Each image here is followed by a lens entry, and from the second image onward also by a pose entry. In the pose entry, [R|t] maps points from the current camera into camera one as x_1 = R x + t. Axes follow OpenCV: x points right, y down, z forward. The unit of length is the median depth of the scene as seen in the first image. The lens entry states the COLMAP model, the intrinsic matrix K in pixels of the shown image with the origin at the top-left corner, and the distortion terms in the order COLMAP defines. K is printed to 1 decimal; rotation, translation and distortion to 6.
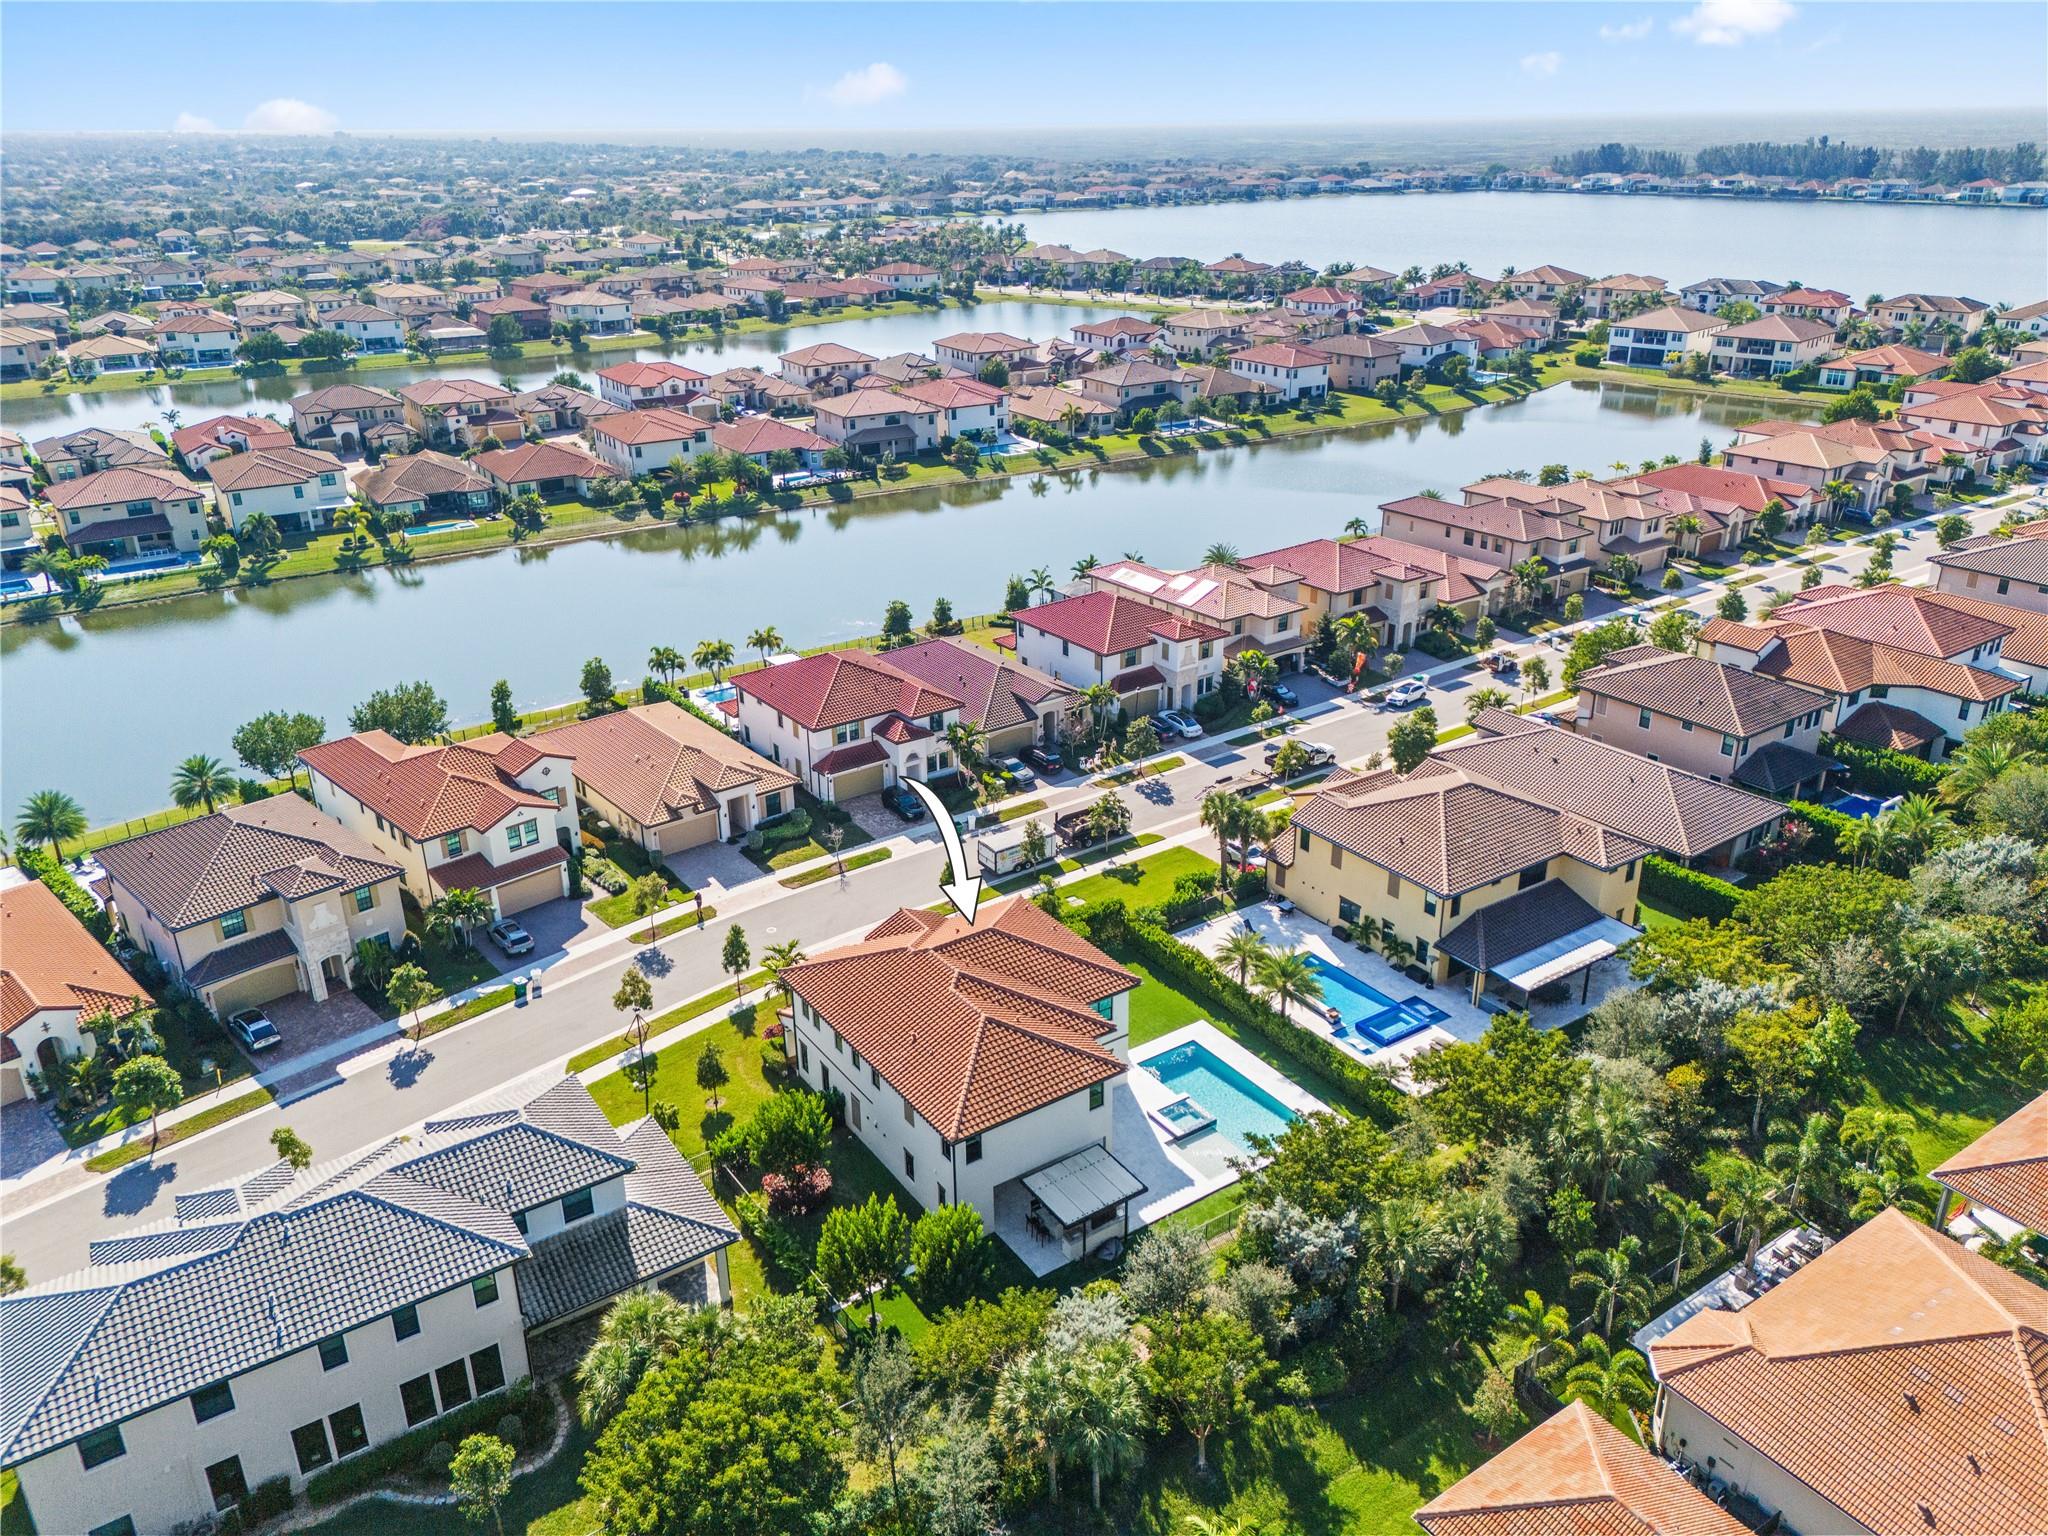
lens RADIAL K [[1516.9, 0, 1031.6], [0, 1516.9, 761.7], [0, 0, 1]] dist [0.067768, -0.046127]
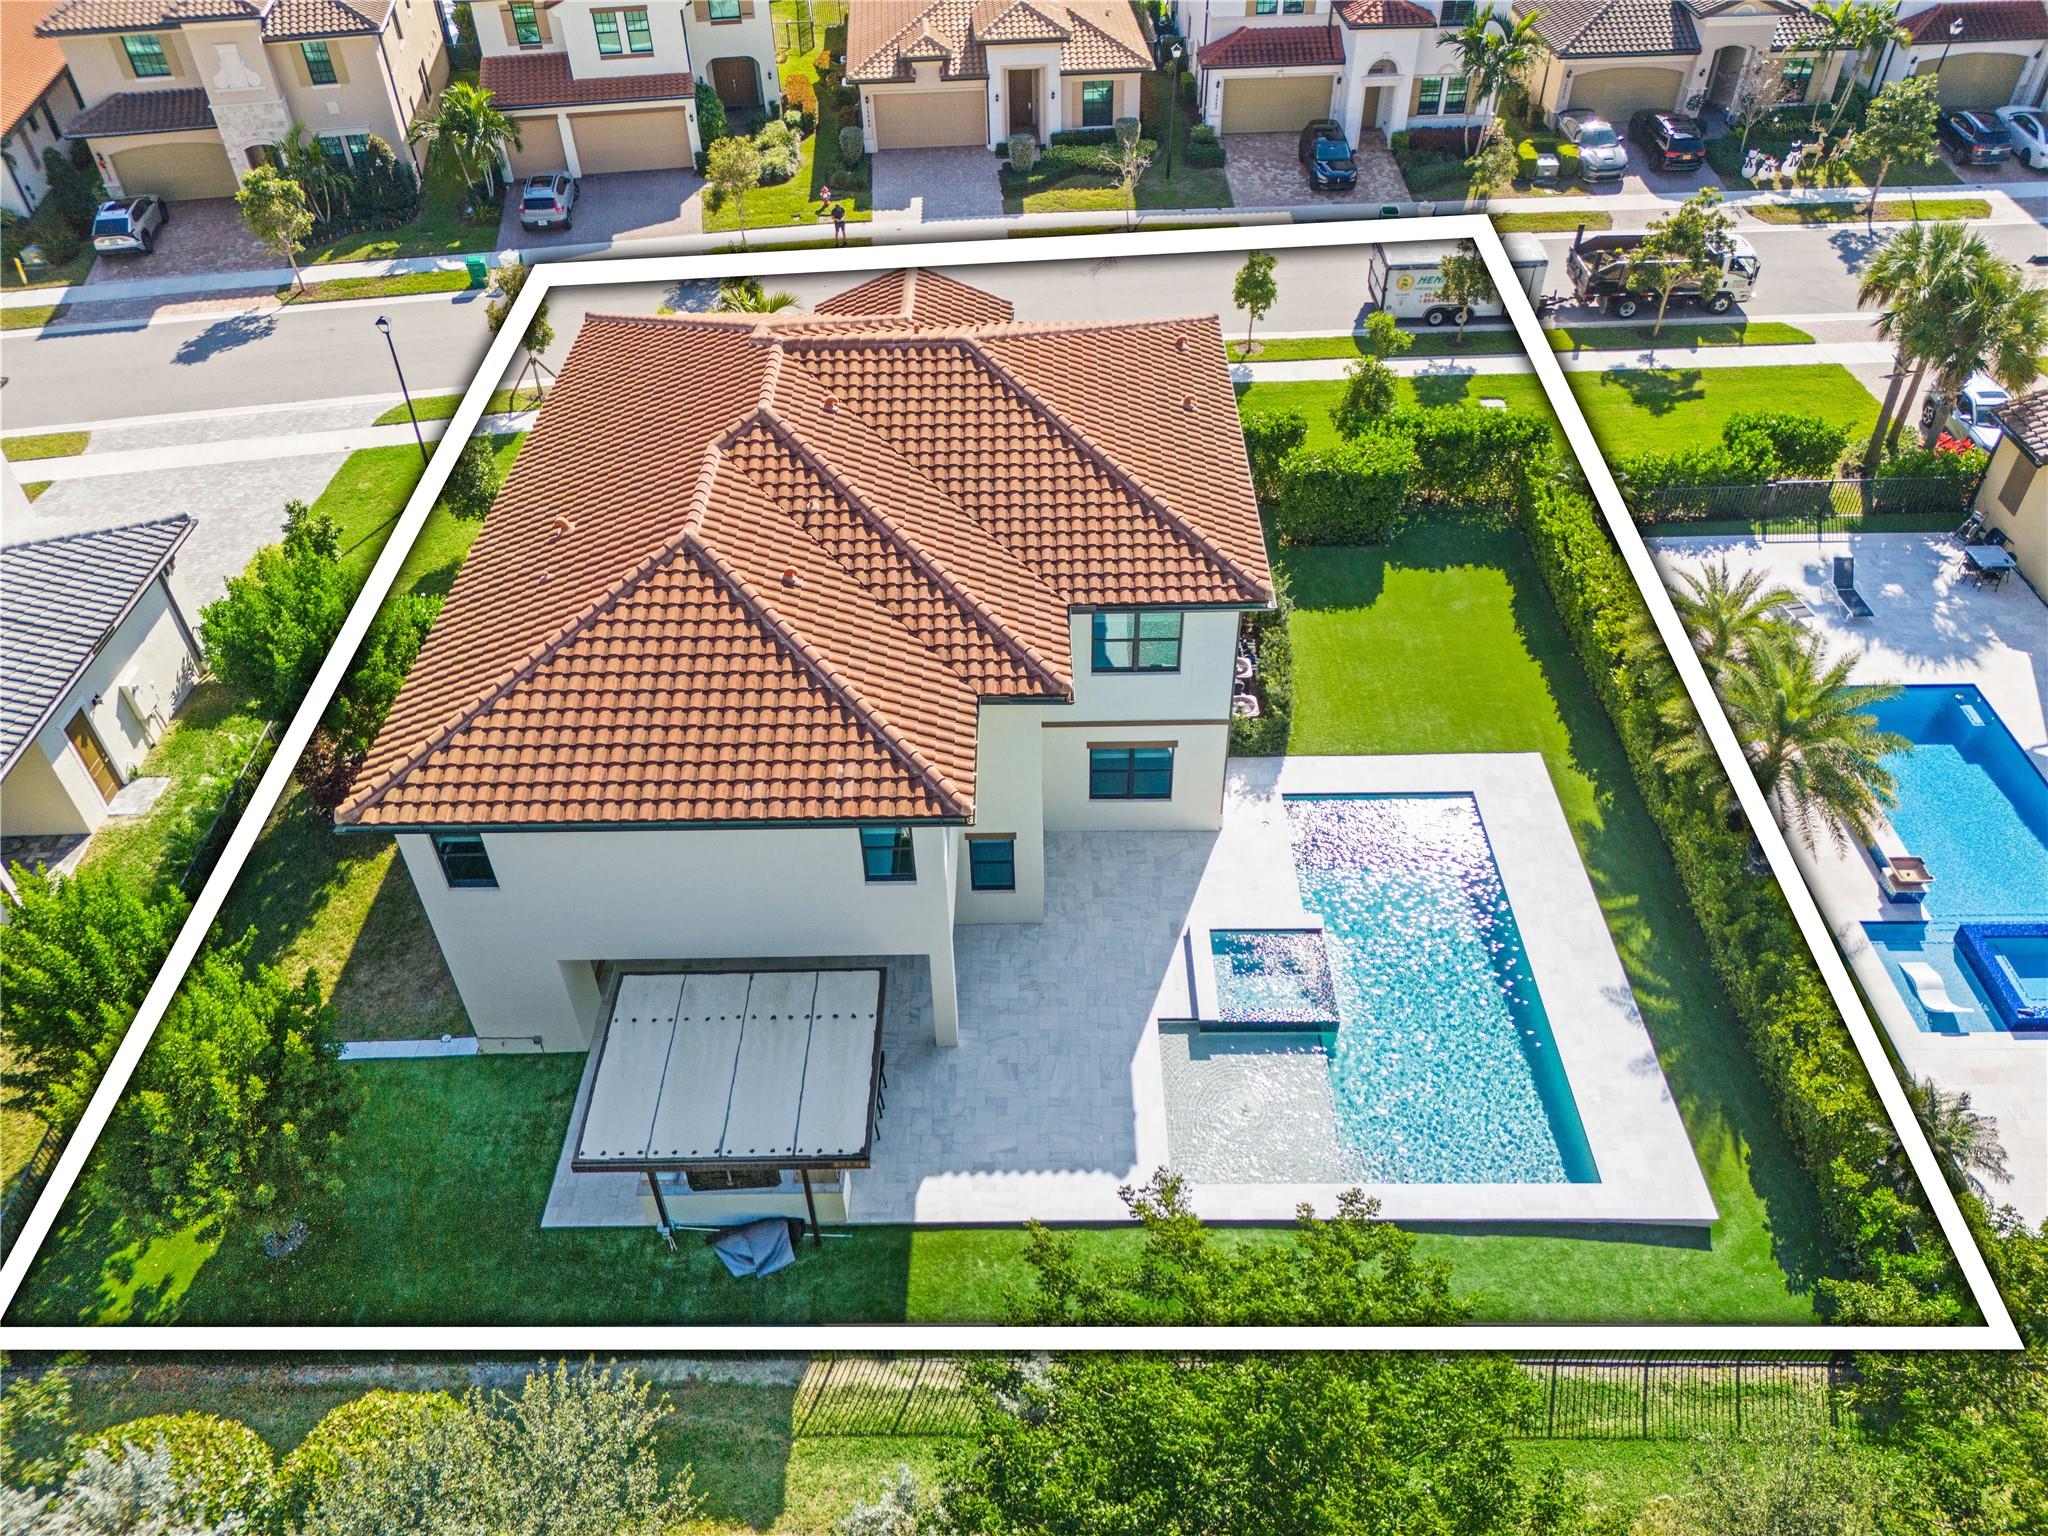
lens RADIAL K [[1516.9, 0, 1031.6], [0, 1516.9, 761.7], [0, 0, 1]] dist [0.067768, -0.046127]
pose [[0.826932, 0.371199, -0.422369, 0.142445], [-0.213853, 0.902310, 0.374304, 0.043467], [0.520049, -0.219198, 0.825531, 0.504771]]
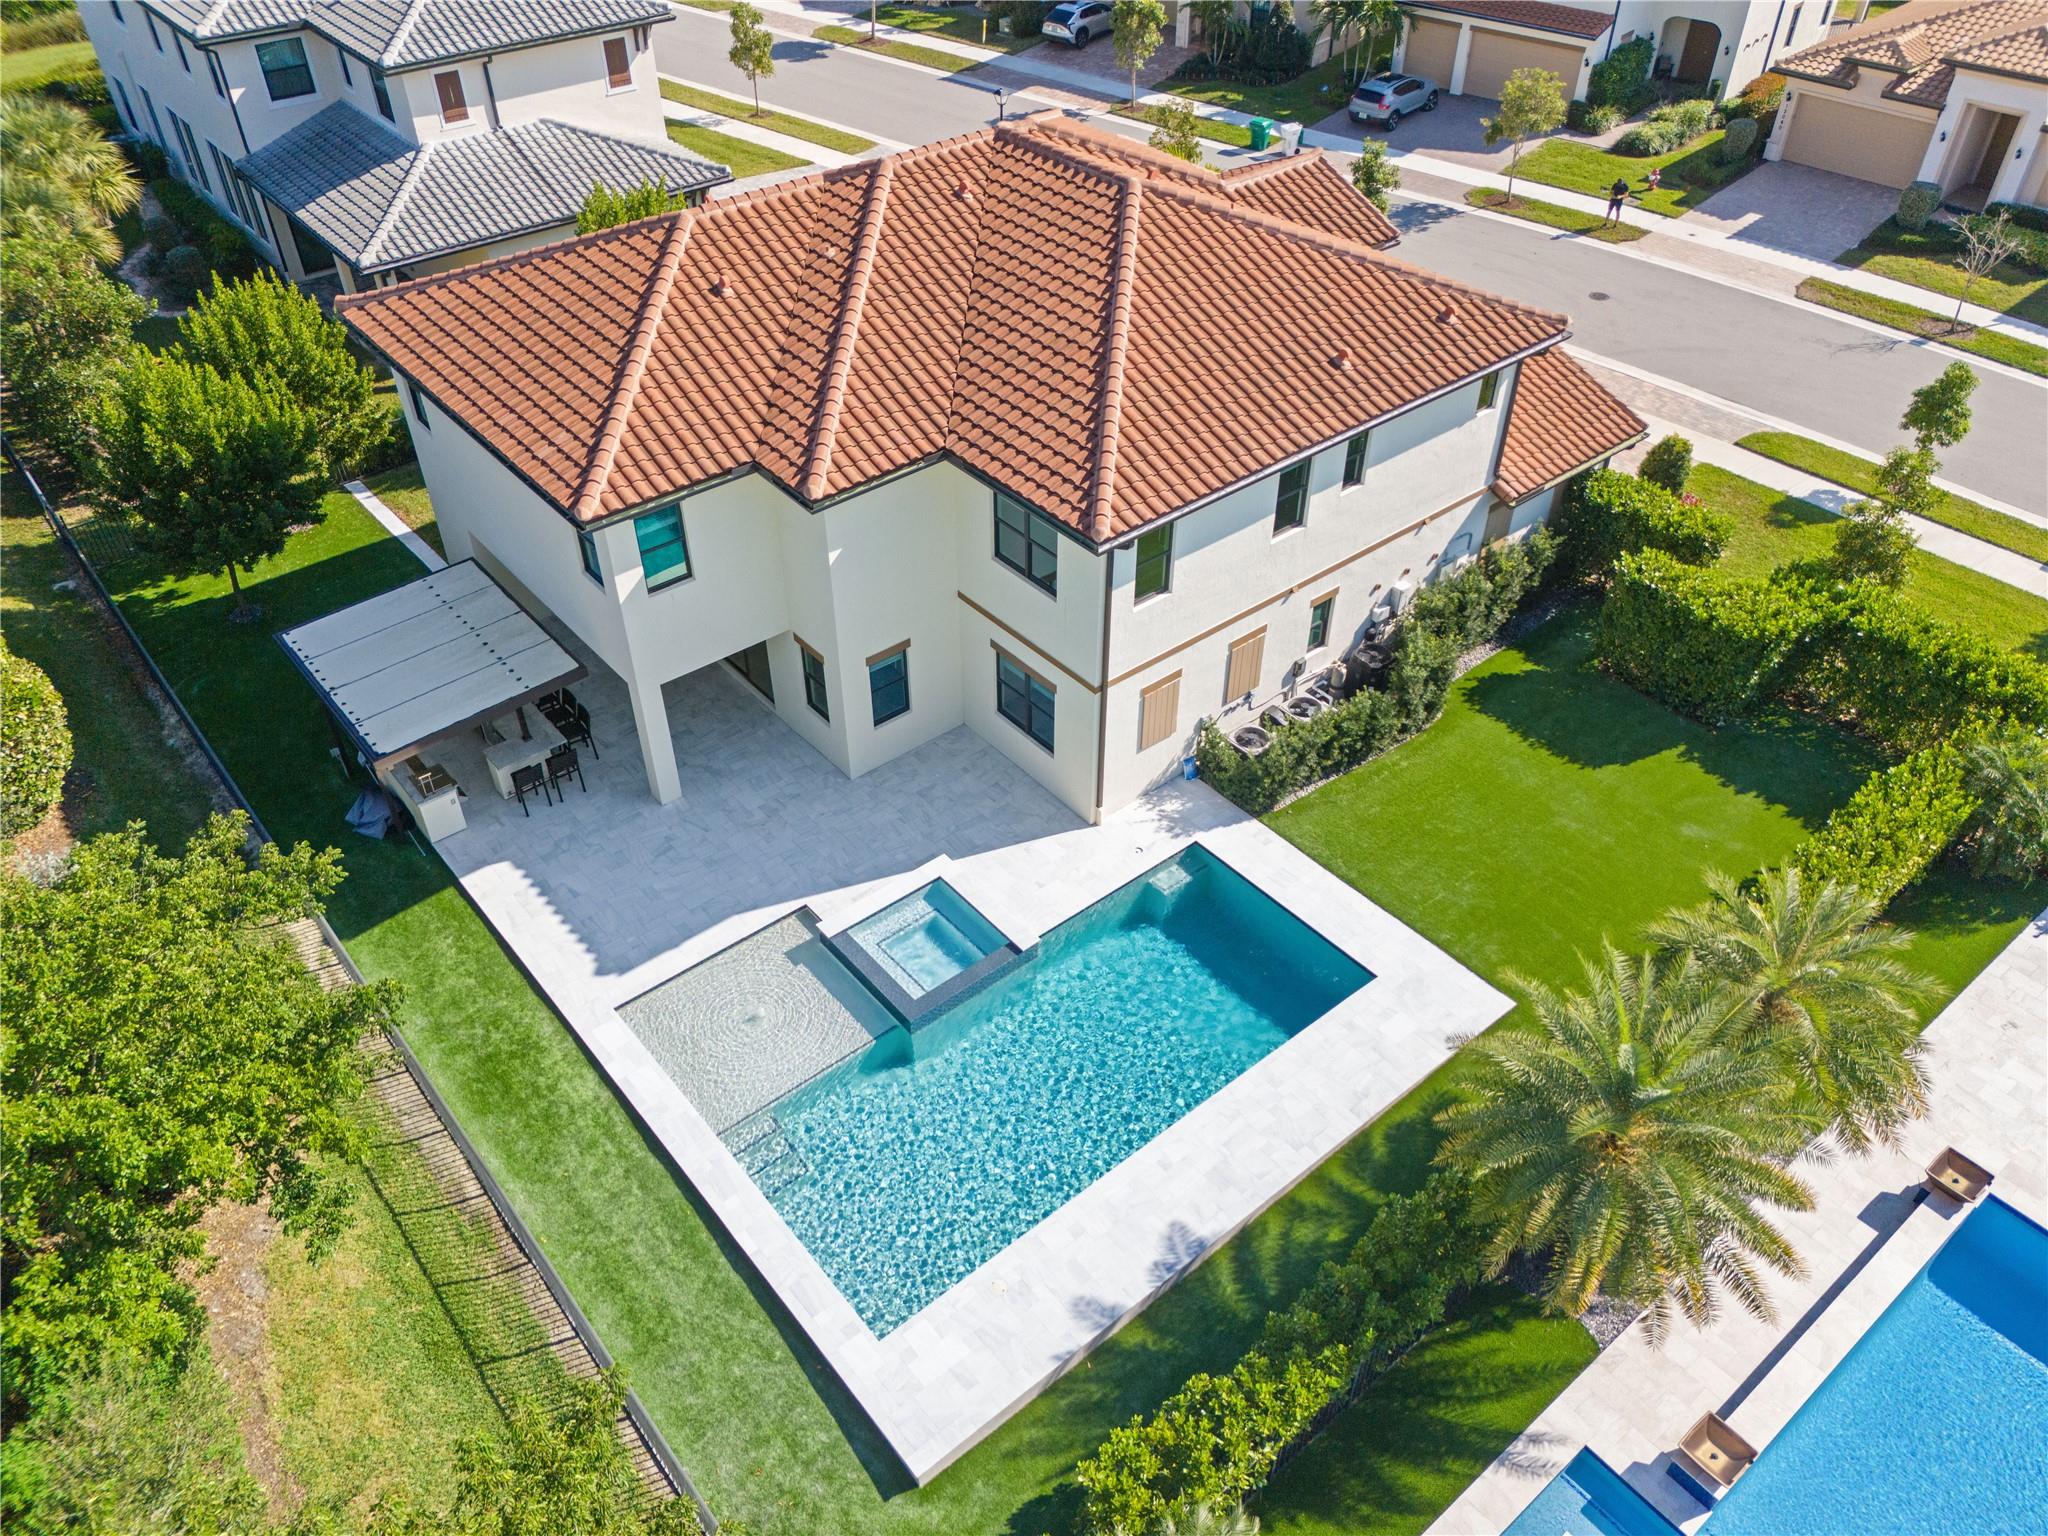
lens RADIAL K [[1516.9, 0, 1031.6], [0, 1516.9, 761.7], [0, 0, 1]] dist [0.067768, -0.046127]
pose [[0.095830, 0.654404, -0.750048, 0.235701], [-0.390901, 0.717722, 0.576256, 0.010365], [0.915430, 0.237972, 0.324587, 0.679954]]
